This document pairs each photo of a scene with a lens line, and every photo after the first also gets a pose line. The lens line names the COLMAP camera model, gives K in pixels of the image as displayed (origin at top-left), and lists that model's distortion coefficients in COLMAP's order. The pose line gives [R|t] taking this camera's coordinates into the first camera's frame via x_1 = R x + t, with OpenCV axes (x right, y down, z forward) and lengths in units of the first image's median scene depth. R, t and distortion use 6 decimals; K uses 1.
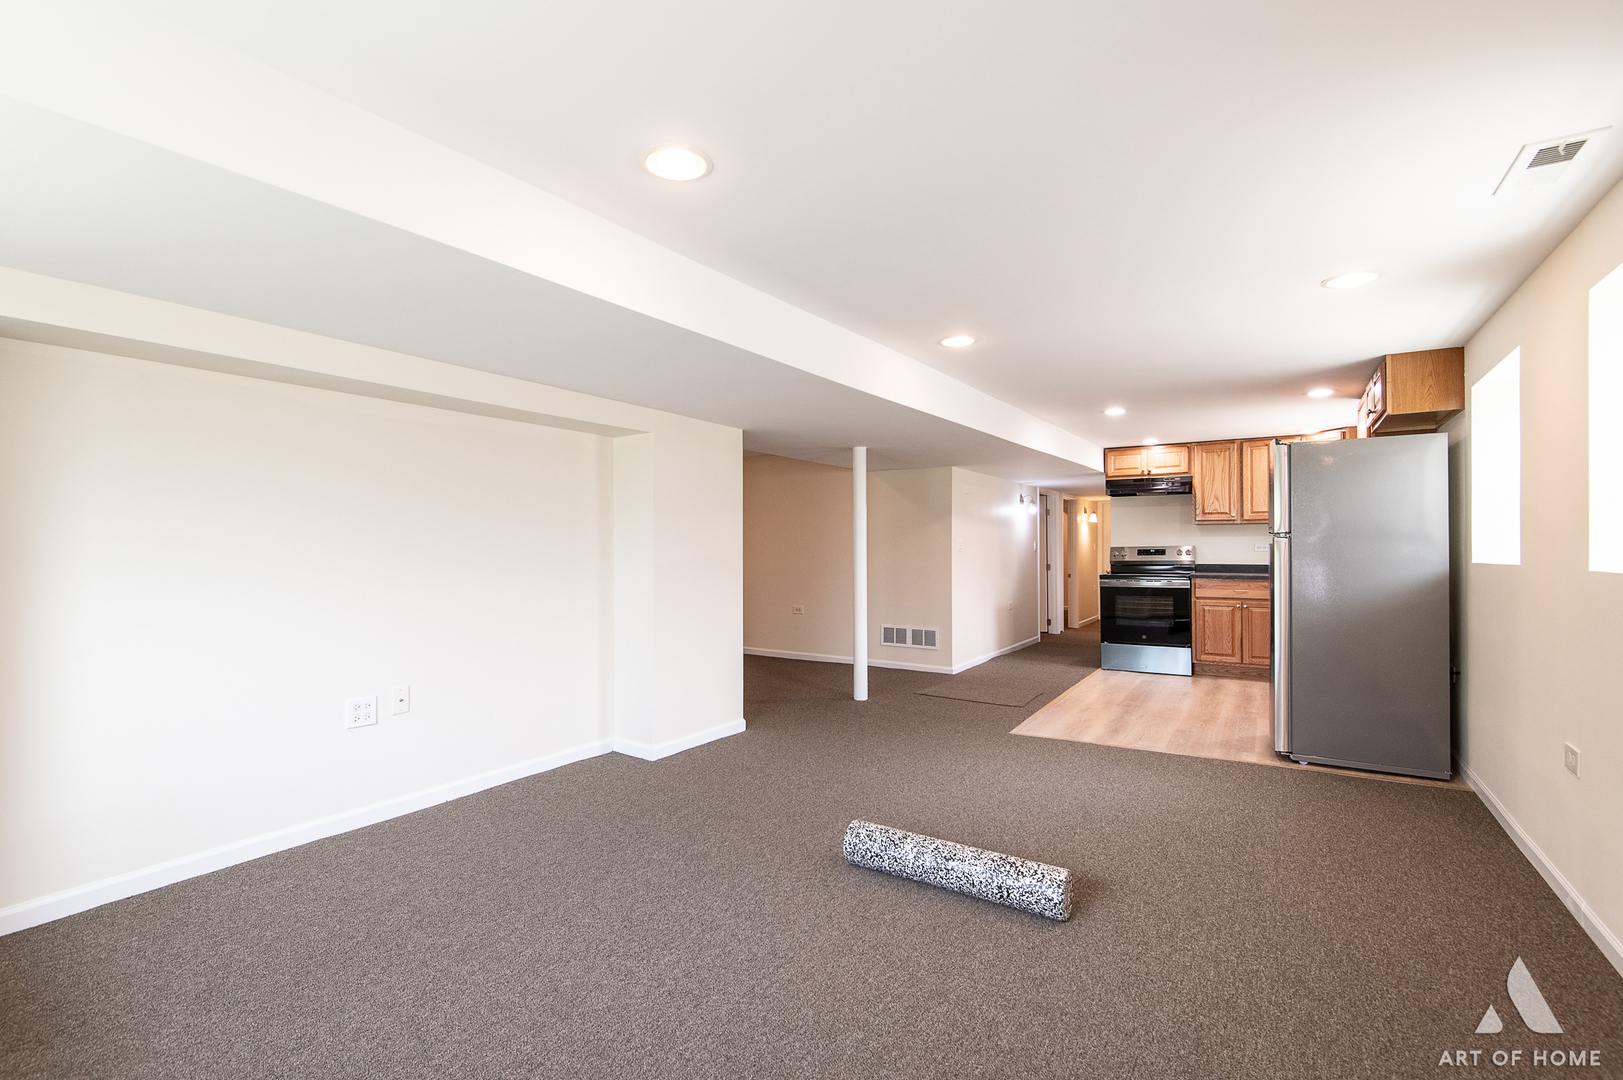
lens RADIAL K [[727.7, 0, 809.0], [0, 727.7, 544.1], [0, 0, 1]] dist [0.040223, -0.026520]
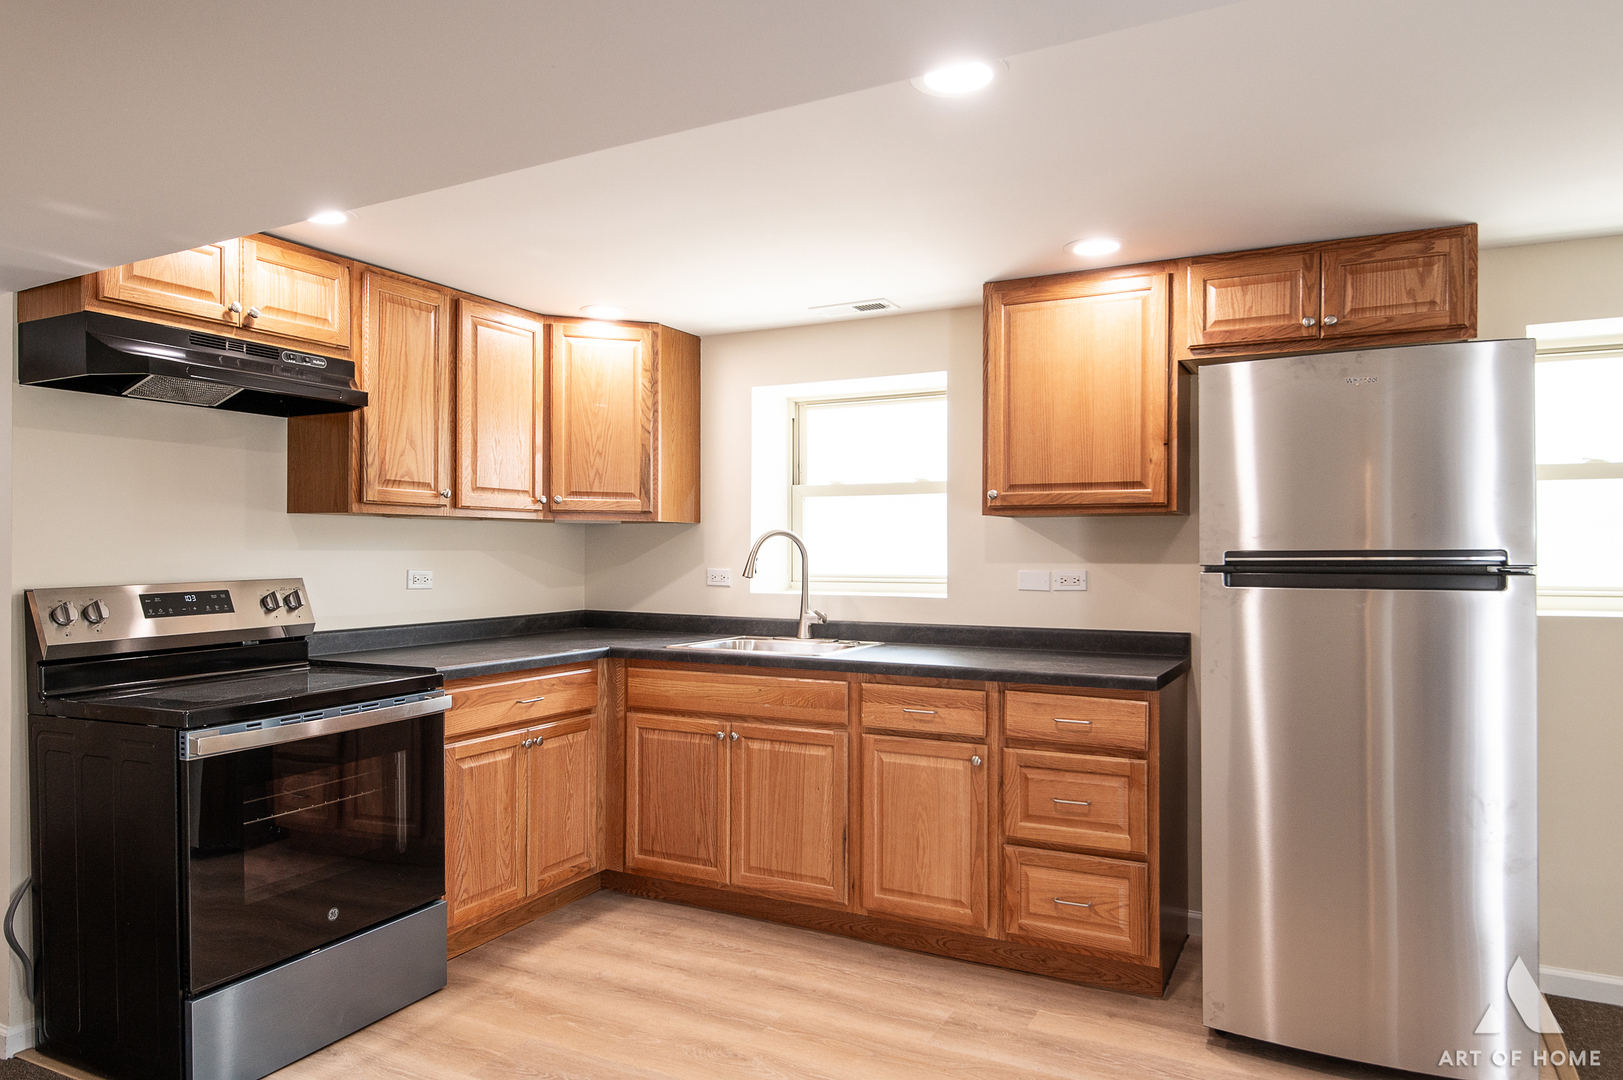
lens RADIAL K [[1062.6, 0, 806.0], [0, 1062.6, 549.3], [0, 0, 1]] dist [0.028002, -0.001460]
pose [[-0.089065, 0.005616, 0.996010, 0.038148], [-0.004817, 0.999970, -0.006069, -0.009181], [-0.996014, -0.005339, -0.089036, 0.859156]]
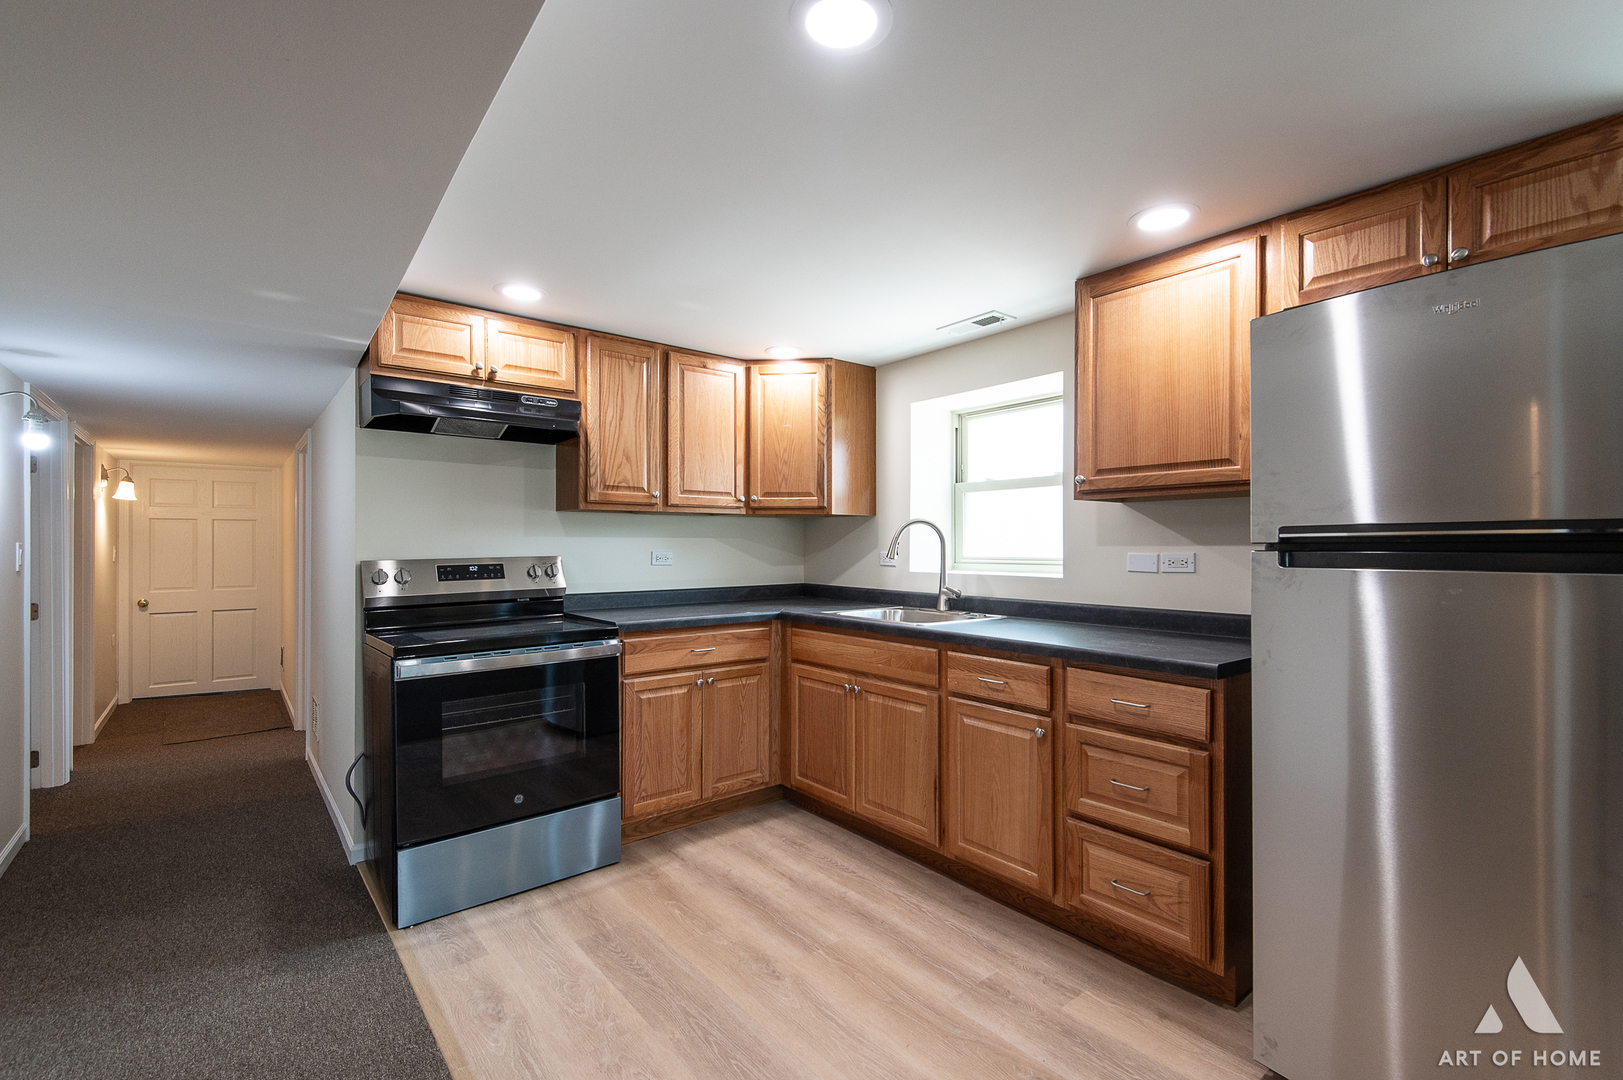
lens RADIAL K [[727.7, 0, 809.0], [0, 727.7, 544.1], [0, 0, 1]] dist [0.040223, -0.026520]
pose [[0.319057, 0.006151, 0.947715, 0.143722], [-0.004641, 0.999977, -0.004927, -0.003993], [-0.947724, -0.002826, 0.319078, 0.736534]]
